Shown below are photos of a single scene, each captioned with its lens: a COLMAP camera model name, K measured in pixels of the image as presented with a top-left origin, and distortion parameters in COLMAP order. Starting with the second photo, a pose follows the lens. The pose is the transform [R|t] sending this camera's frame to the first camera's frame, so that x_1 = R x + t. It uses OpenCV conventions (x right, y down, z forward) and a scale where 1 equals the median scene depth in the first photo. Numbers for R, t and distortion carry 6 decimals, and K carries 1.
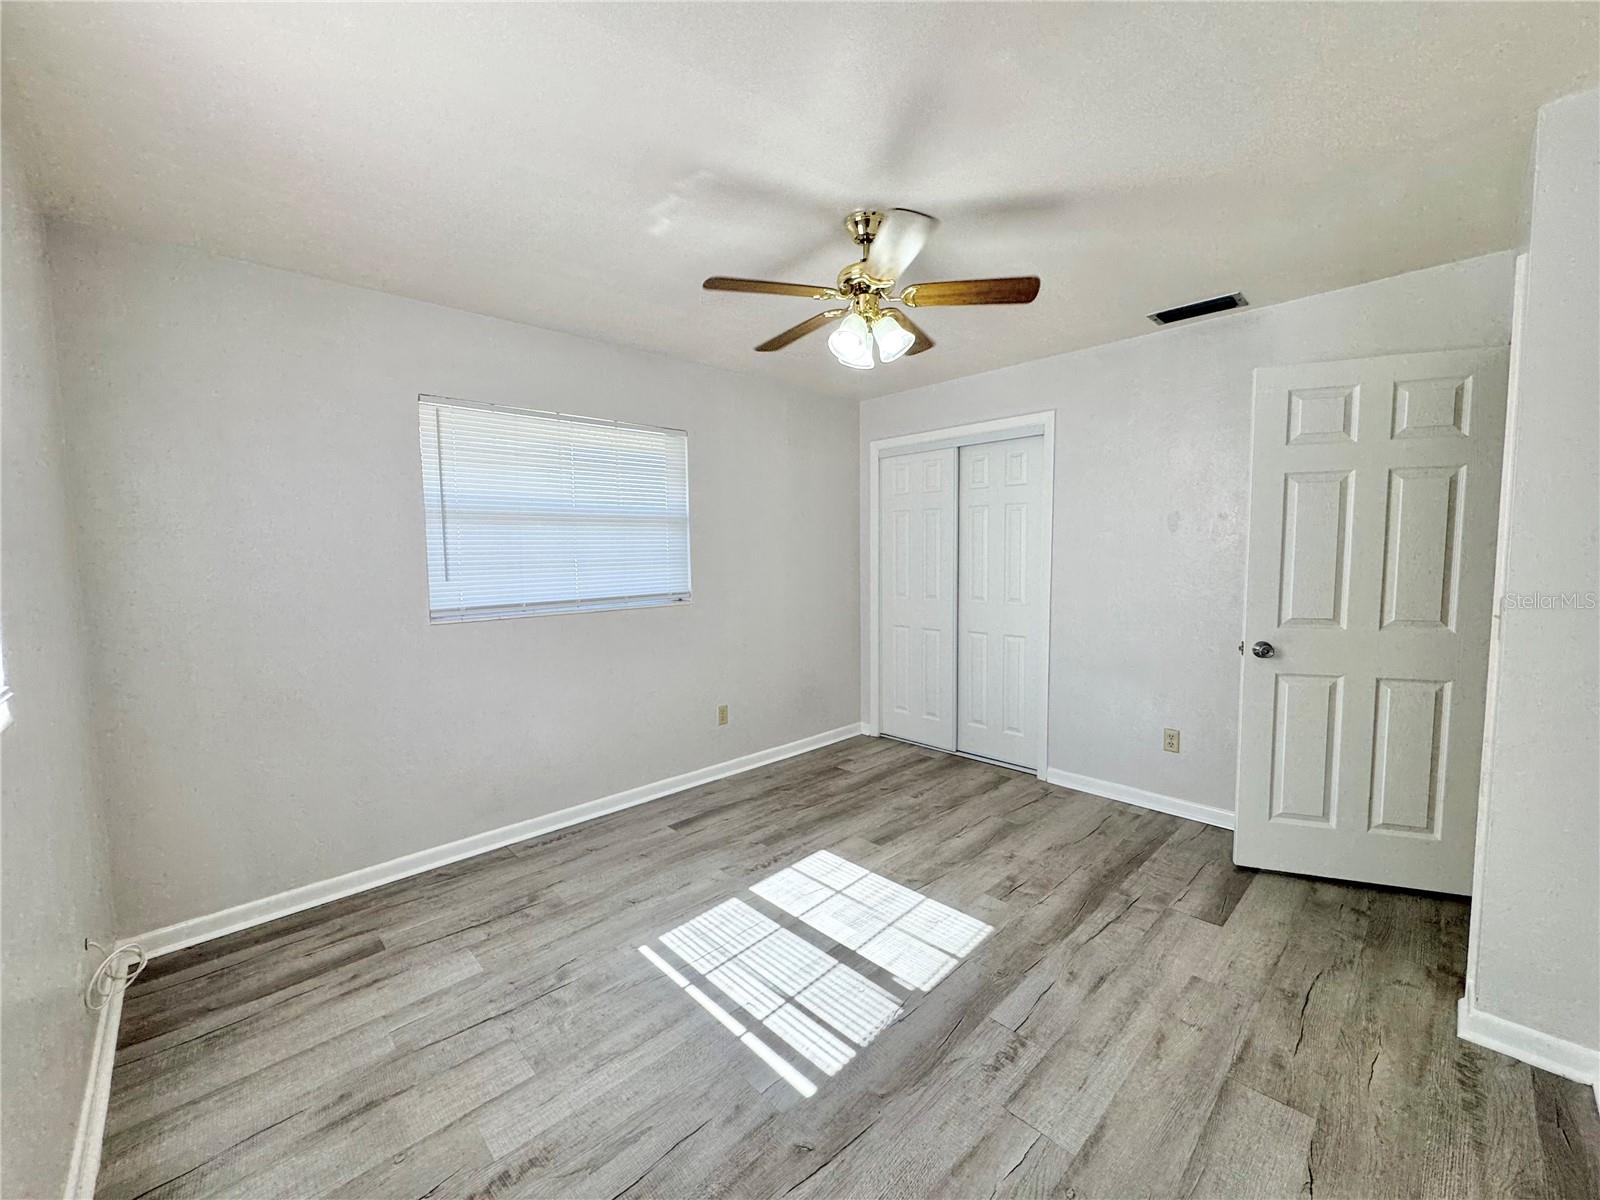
lens RADIAL K [[637.6, 0, 802.9], [0, 637.6, 599.1], [0, 0, 1]] dist [-0.001227, -0.000030]
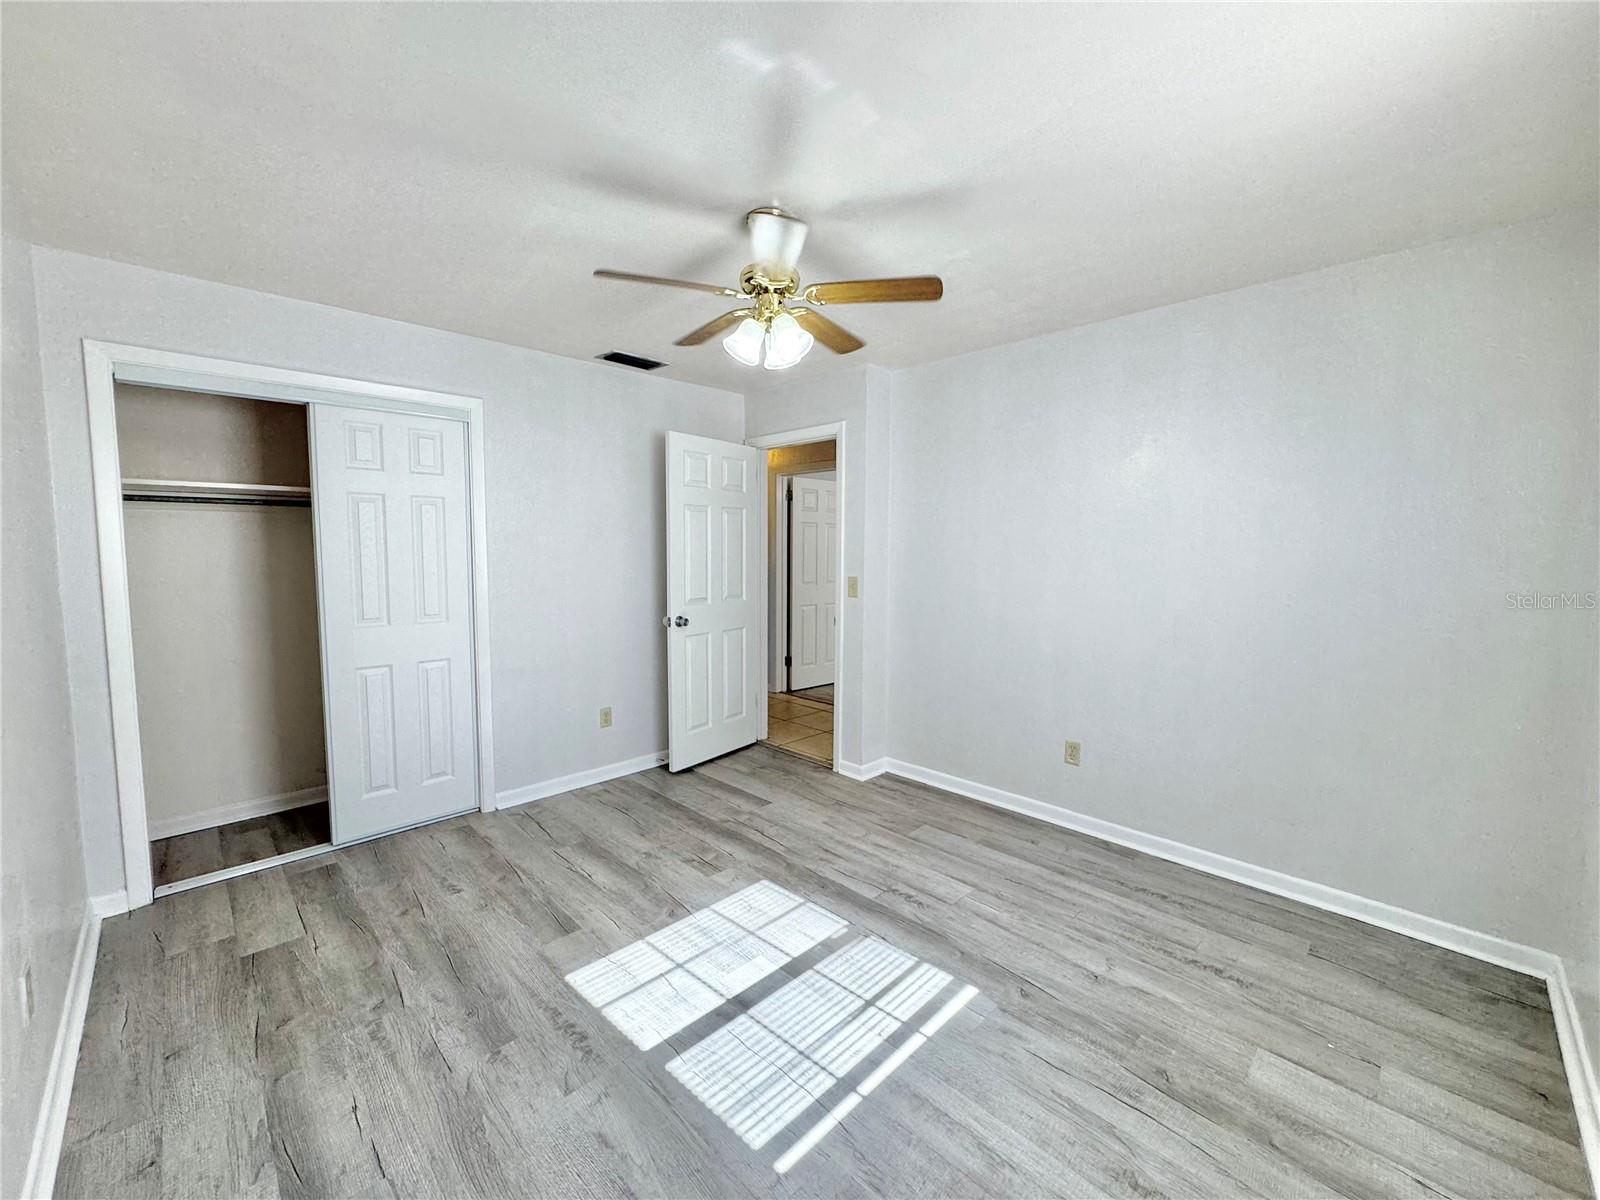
lens RADIAL K [[637.6, 0, 802.9], [0, 637.6, 599.1], [0, 0, 1]] dist [-0.001227, -0.000030]
pose [[-0.016049, -0.067855, 0.997566, -0.765739], [0.072728, 0.994973, 0.068849, -0.064169], [-0.997223, 0.073656, -0.011034, 0.838081]]
